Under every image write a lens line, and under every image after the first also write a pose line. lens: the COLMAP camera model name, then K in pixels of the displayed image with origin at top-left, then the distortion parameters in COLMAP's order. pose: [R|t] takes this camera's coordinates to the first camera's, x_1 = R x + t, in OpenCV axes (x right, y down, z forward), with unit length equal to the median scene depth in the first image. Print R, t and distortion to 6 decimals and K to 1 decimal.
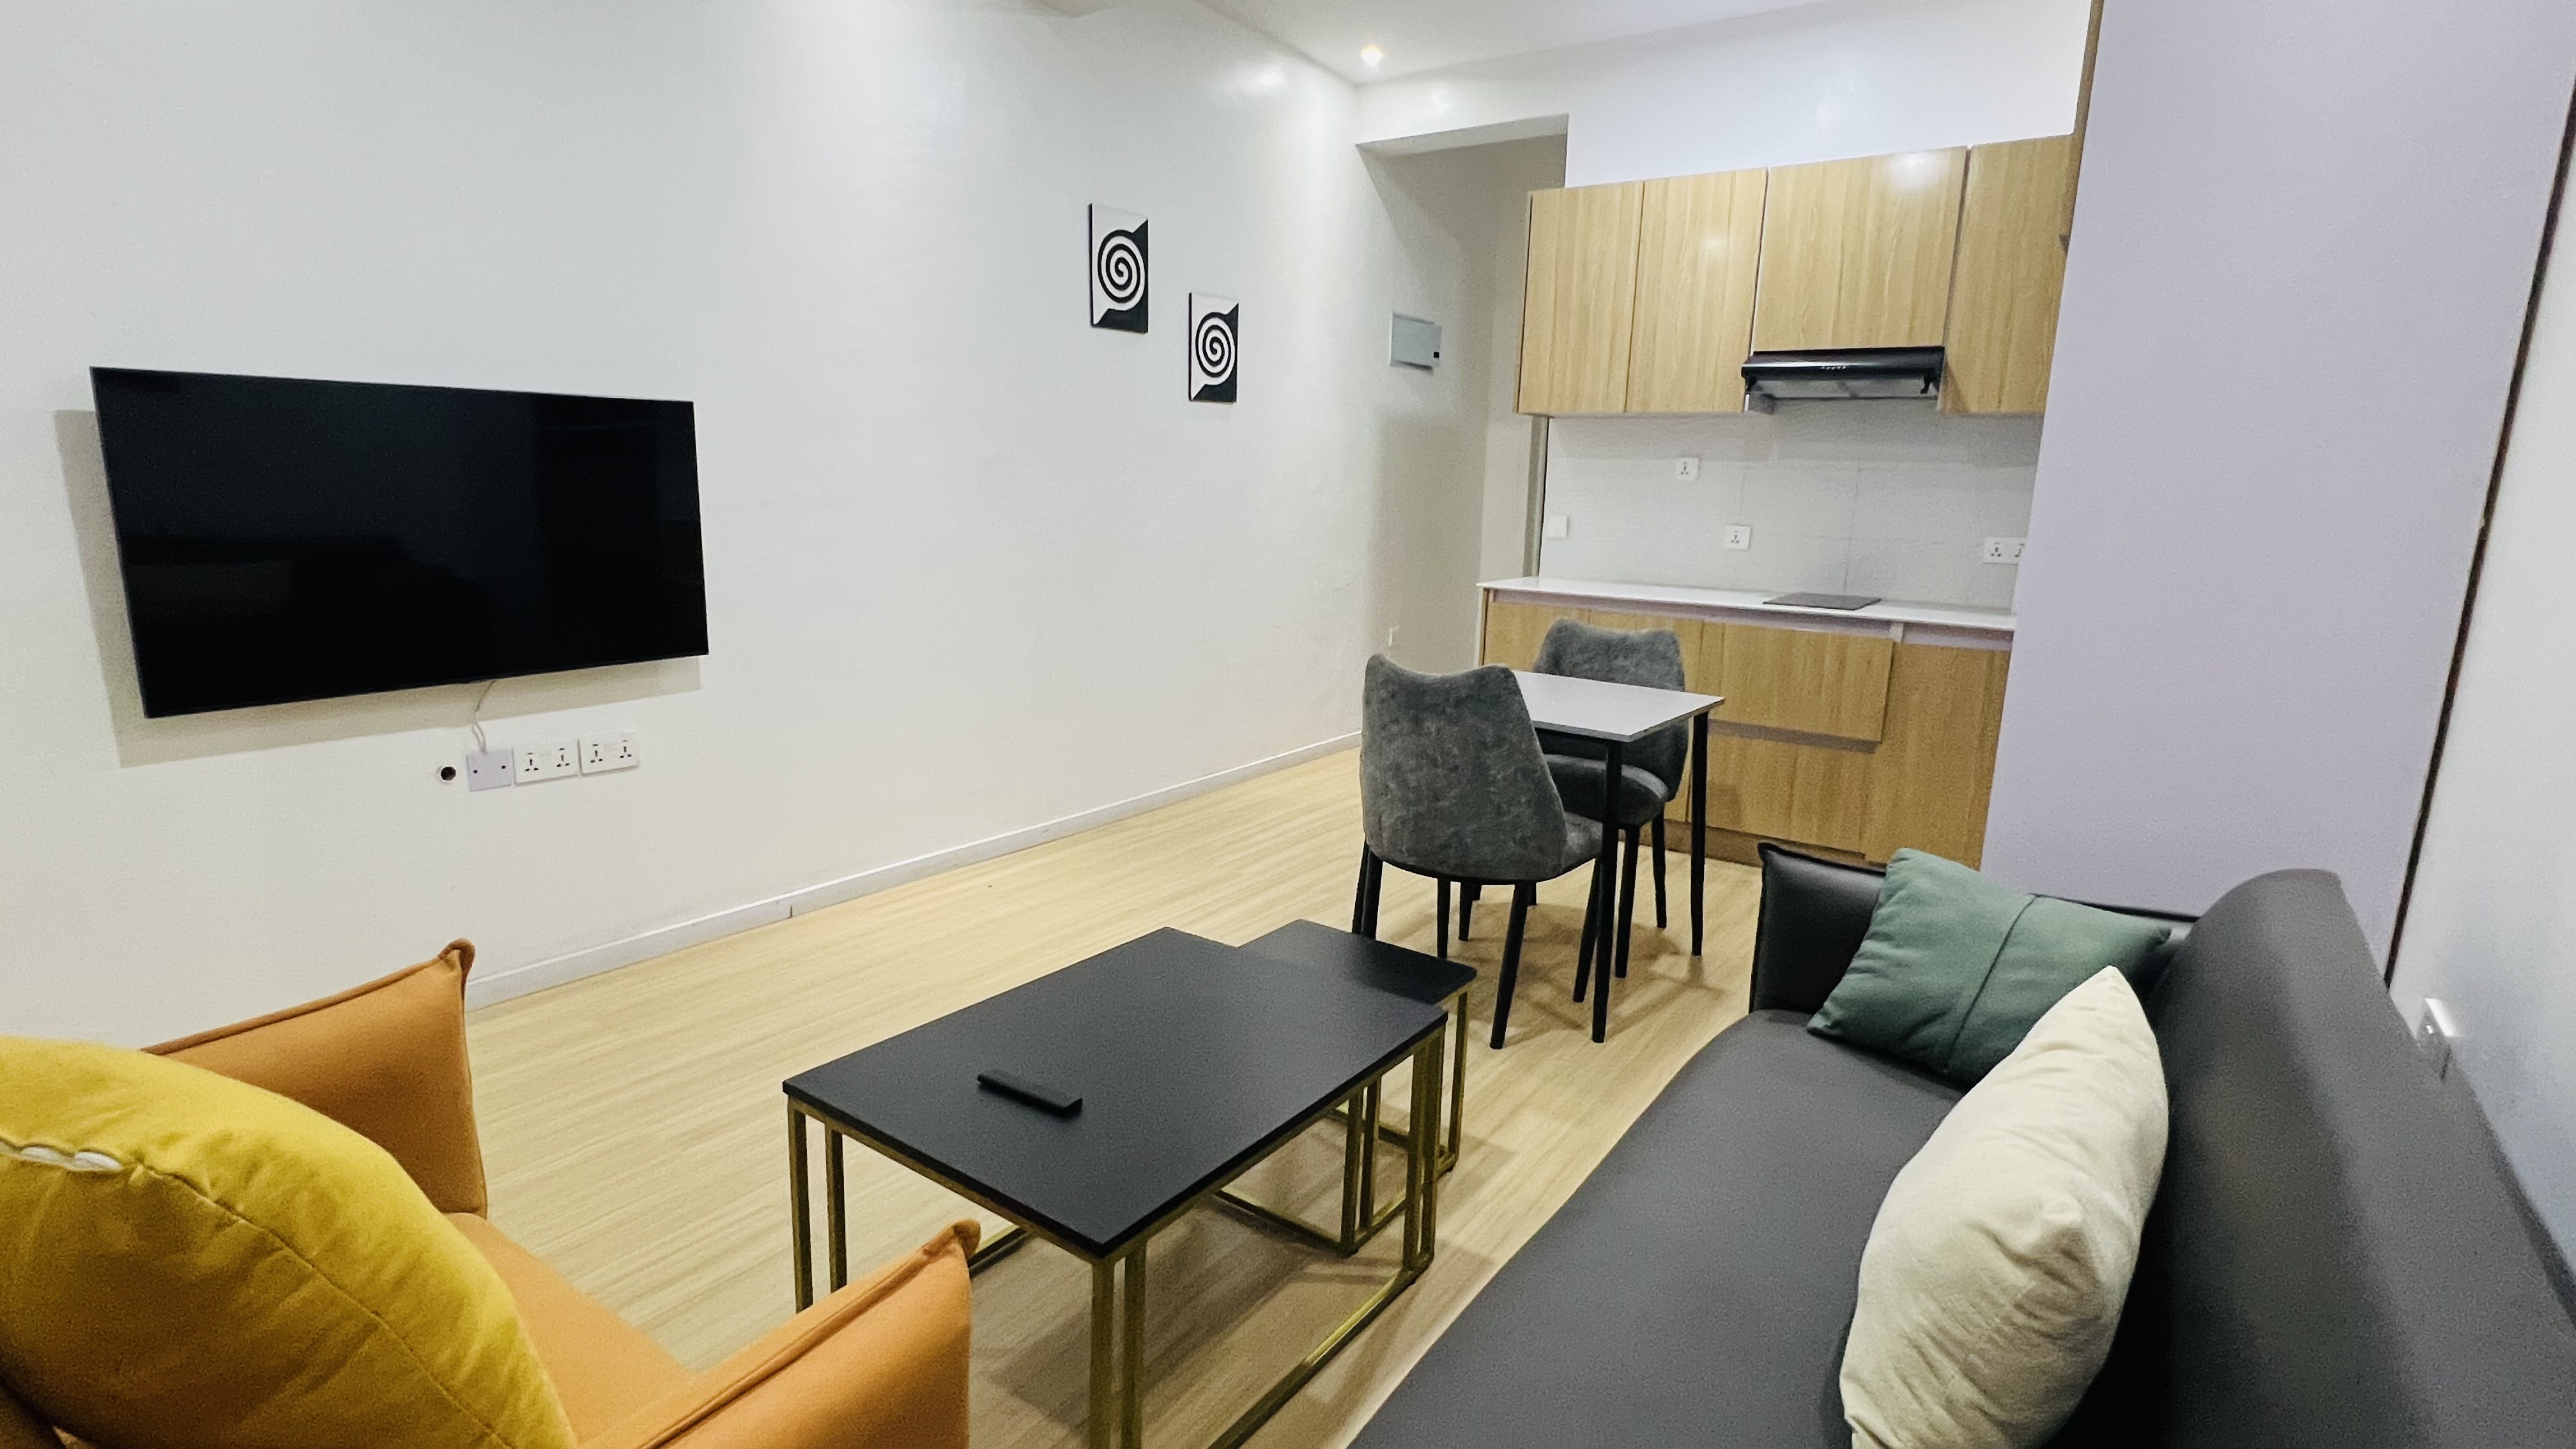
lens RADIAL K [[1263.3, 0, 1288.0], [0, 1263.3, 724.5], [0, 0, 1]] dist [-0.001207, -0.000413]
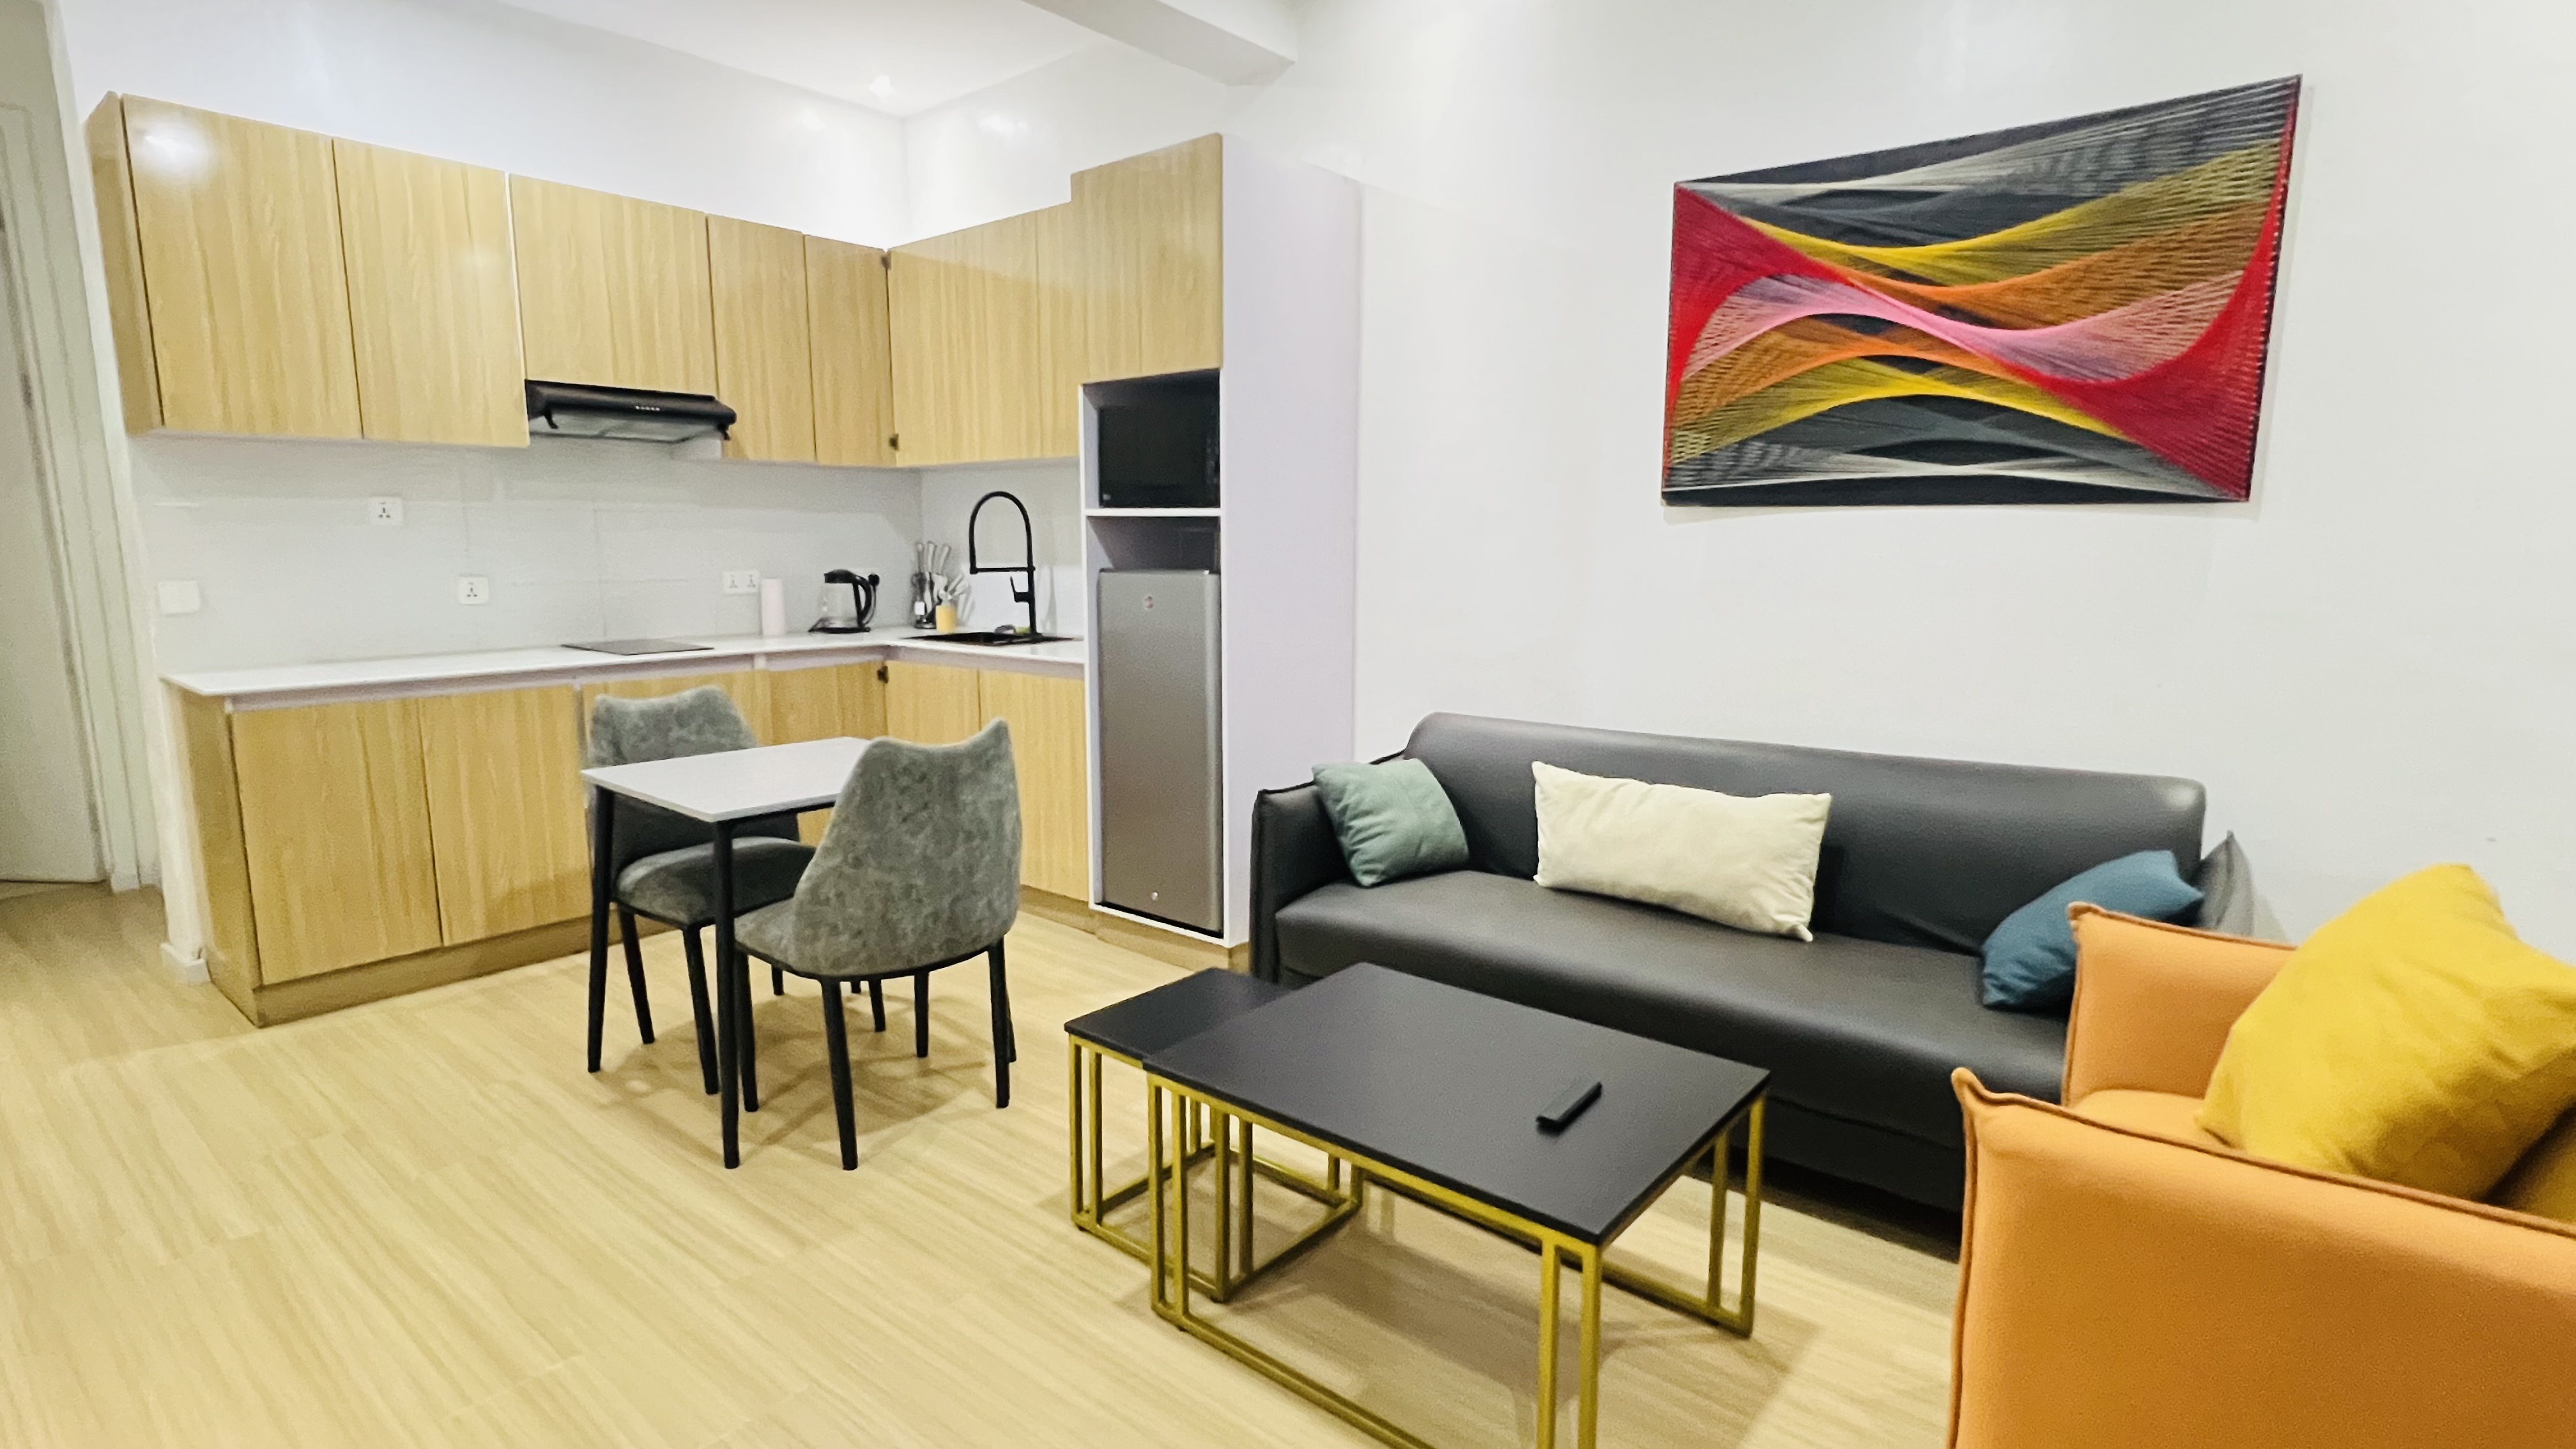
lens RADIAL K [[1263.3, 0, 1288.0], [0, 1263.3, 724.5], [0, 0, 1]] dist [-0.001207, -0.000413]
pose [[0.069213, -0.179299, 0.981357, -0.516327], [0.194666, 0.967233, 0.162989, -0.104659], [-0.978425, 0.179756, 0.101848, 0.442903]]
